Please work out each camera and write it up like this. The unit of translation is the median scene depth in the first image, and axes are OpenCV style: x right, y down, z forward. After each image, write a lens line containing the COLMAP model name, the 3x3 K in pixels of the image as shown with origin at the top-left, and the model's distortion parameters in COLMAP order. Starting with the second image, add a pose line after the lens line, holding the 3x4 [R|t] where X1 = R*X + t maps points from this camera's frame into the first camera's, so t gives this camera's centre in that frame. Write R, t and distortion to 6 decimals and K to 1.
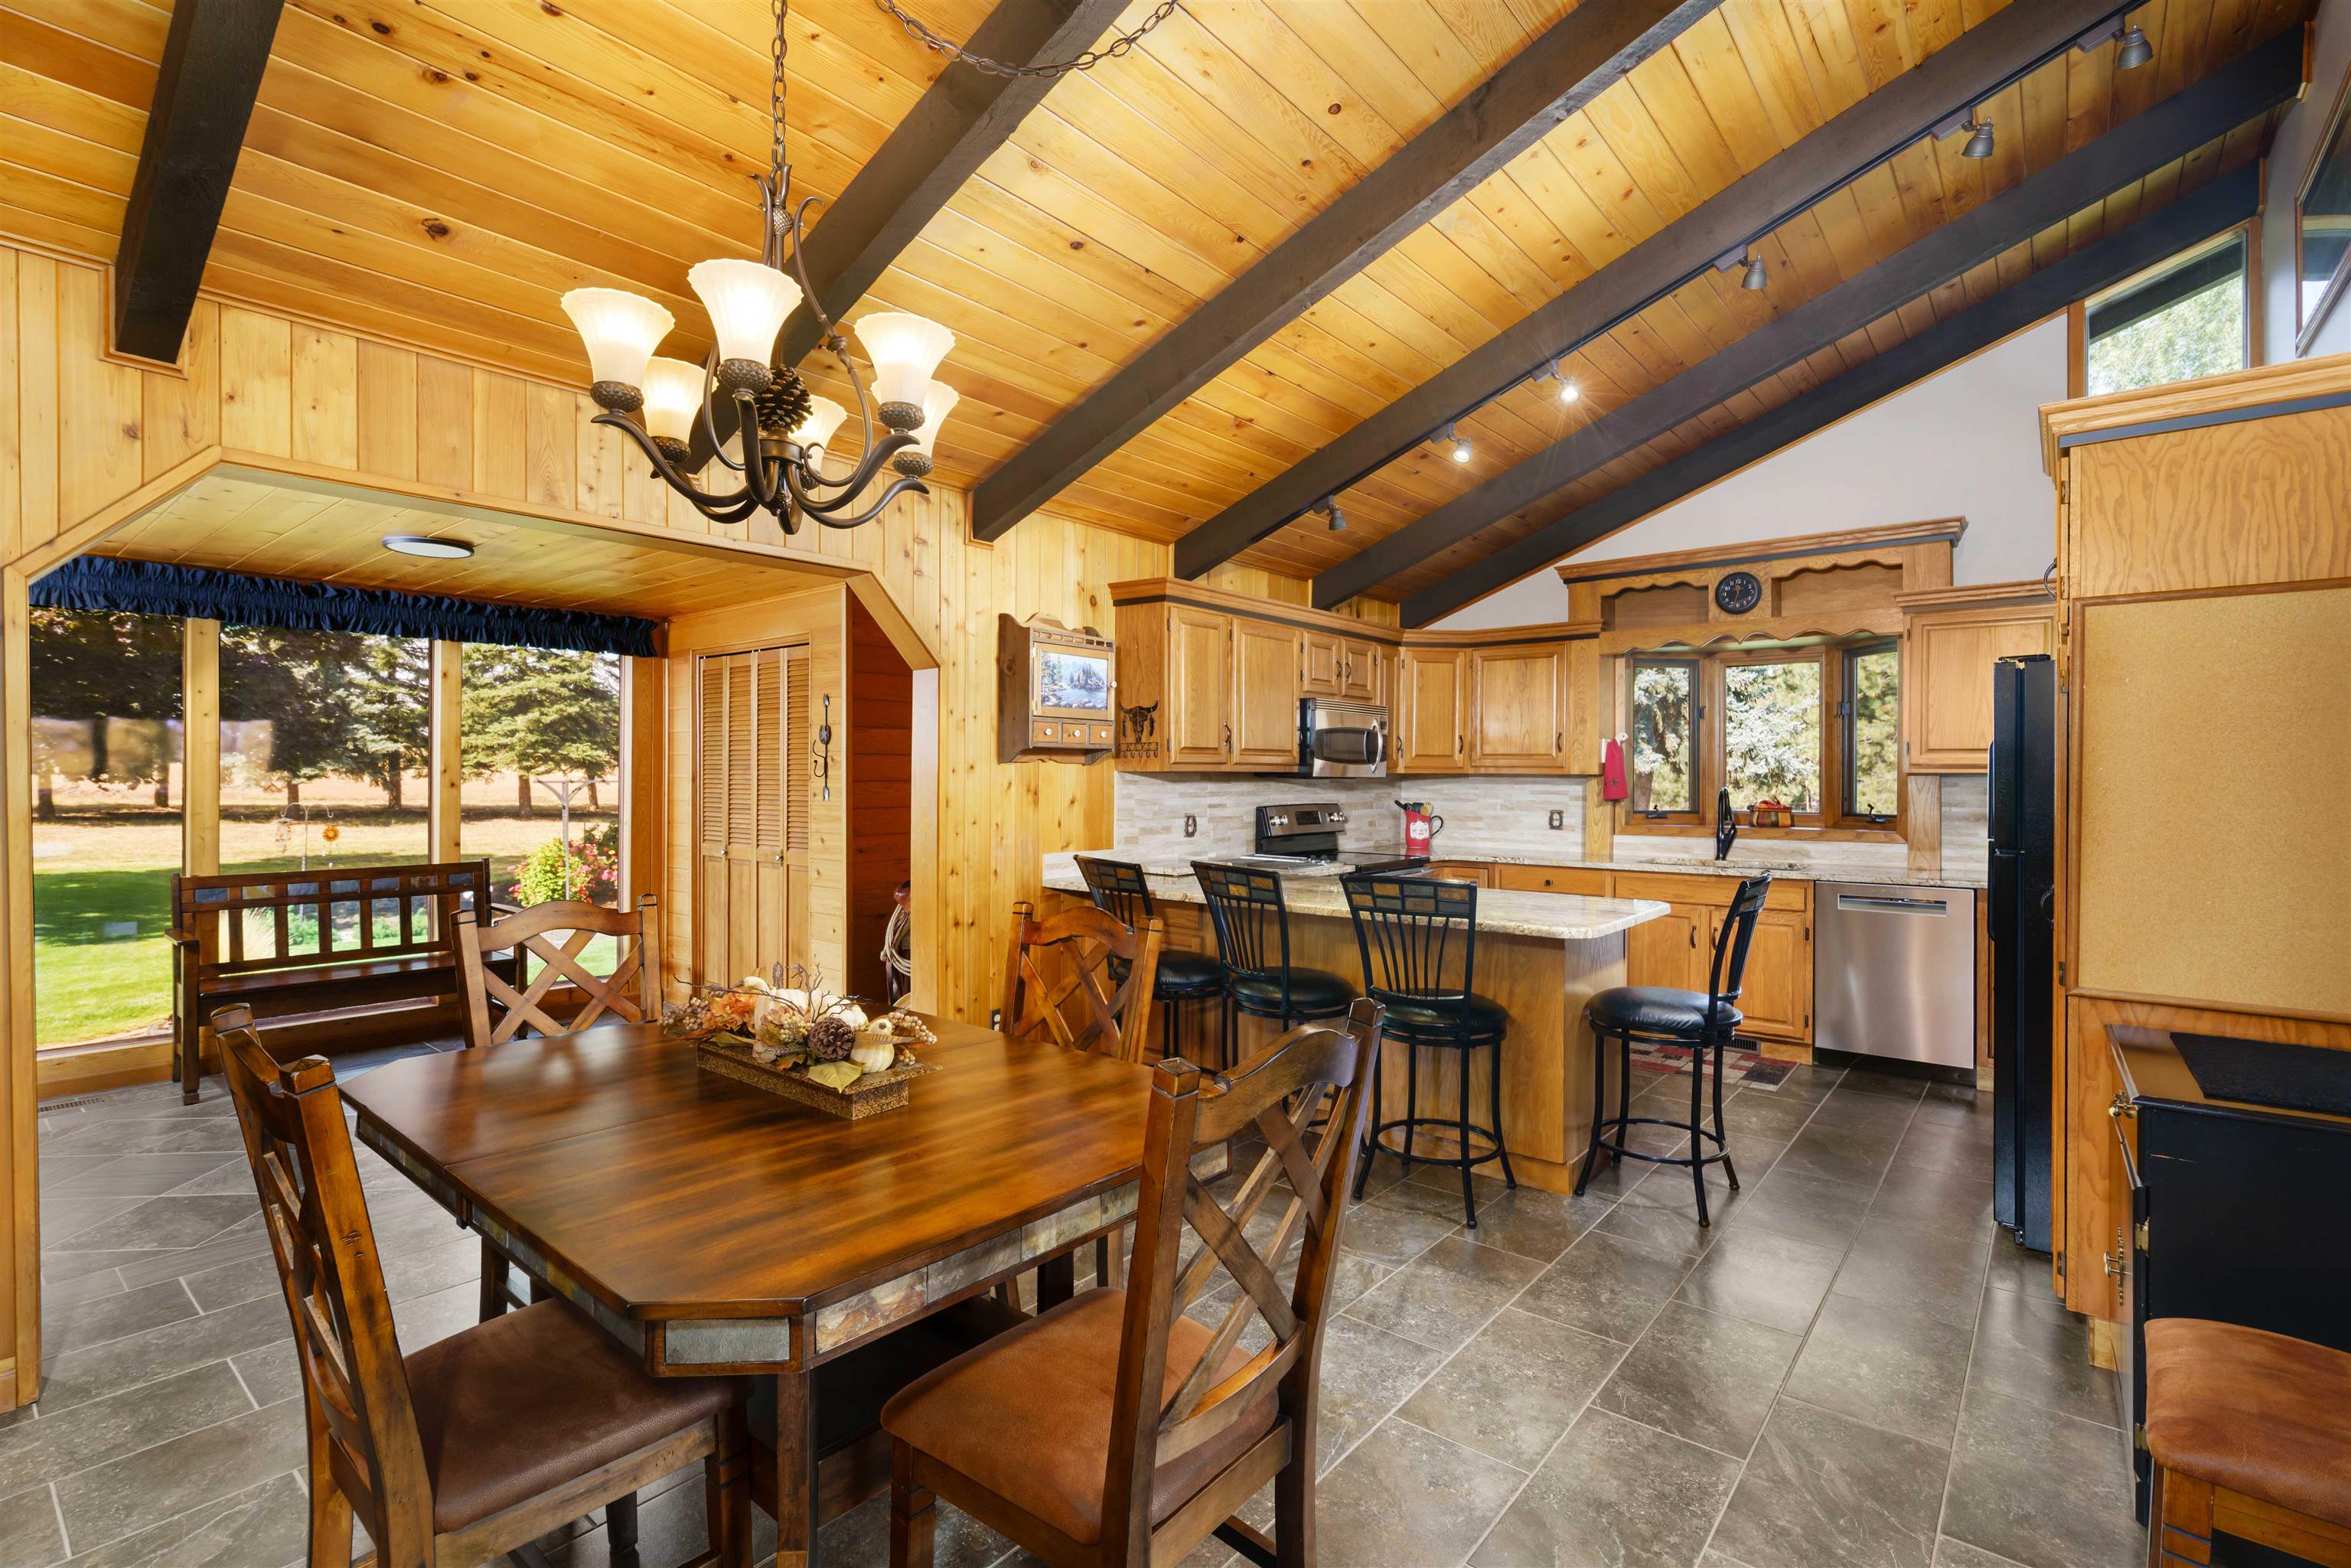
lens RADIAL K [[1078.9, 0, 1196.0], [0, 1078.9, 785.8], [0, 0, 1]] dist [-0.009891, 0.004398]
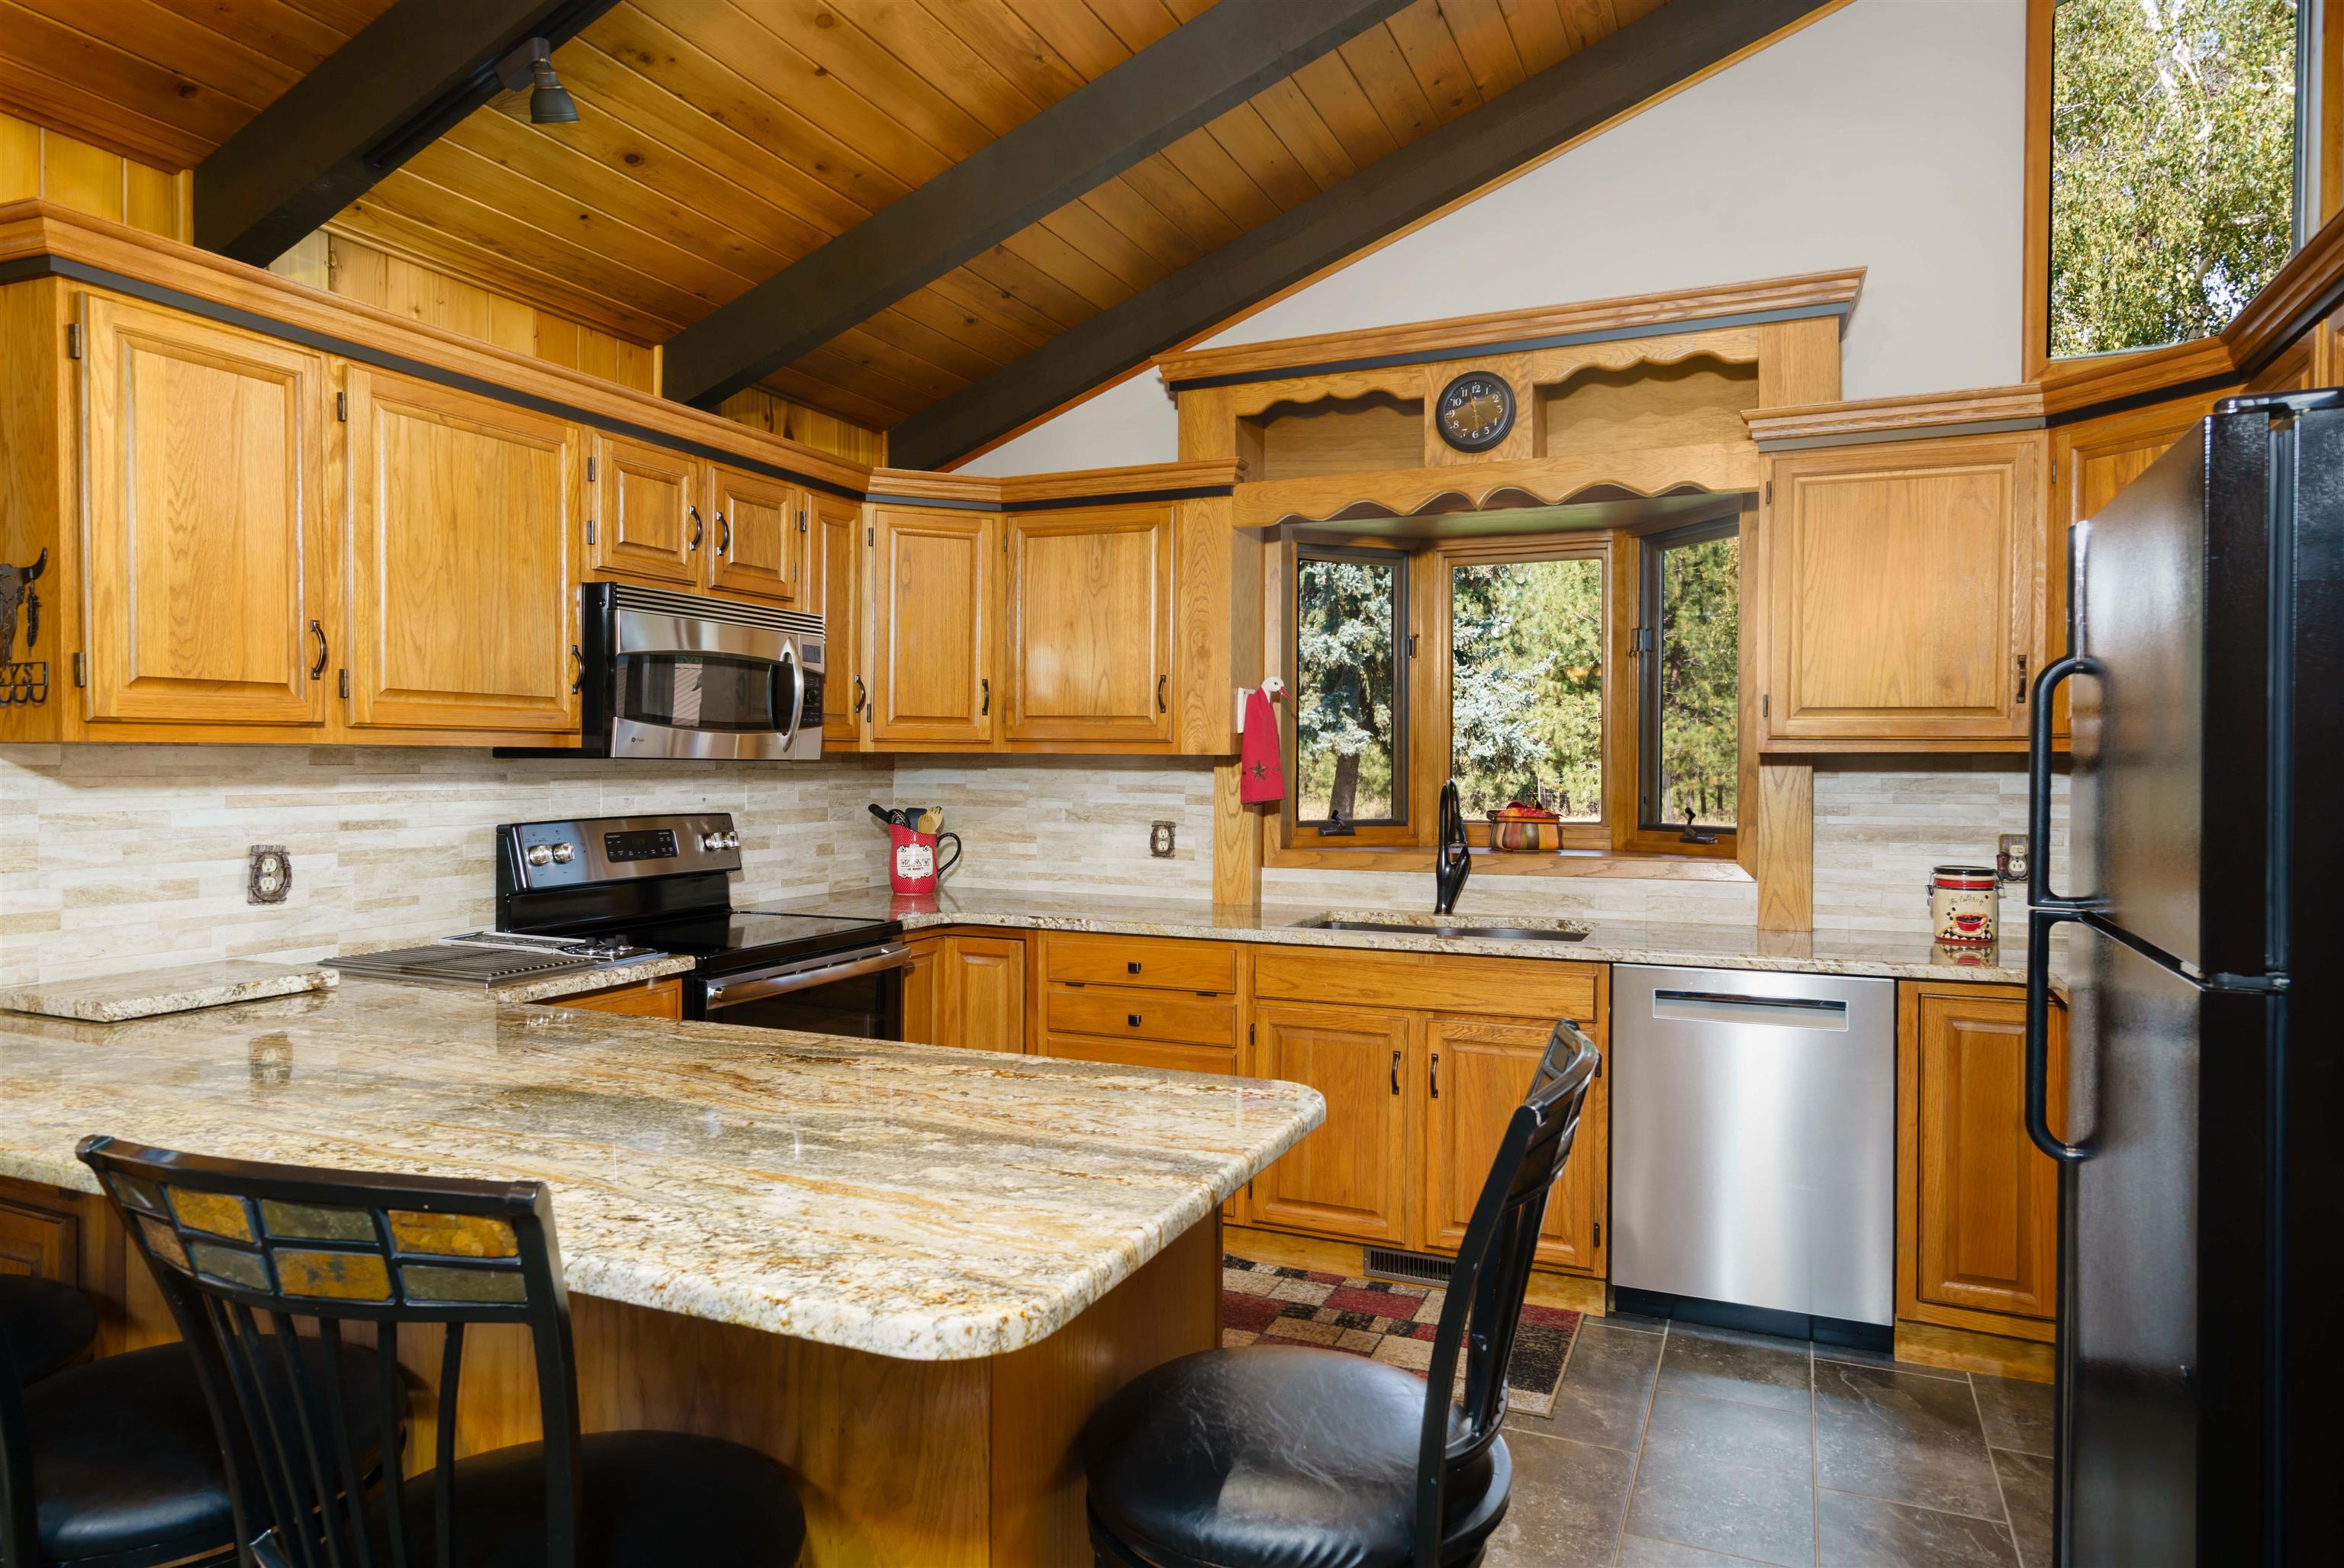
lens RADIAL K [[1417.8, 0, 1188.4], [0, 1417.8, 784.5], [0, 0, 1]] dist [-0.001954, -0.000347]
pose [[0.961480, -0.003047, 0.274858, 0.163042], [0.000568, 0.999958, 0.009098, -0.002483], [-0.274875, -0.008592, 0.961442, 0.339860]]
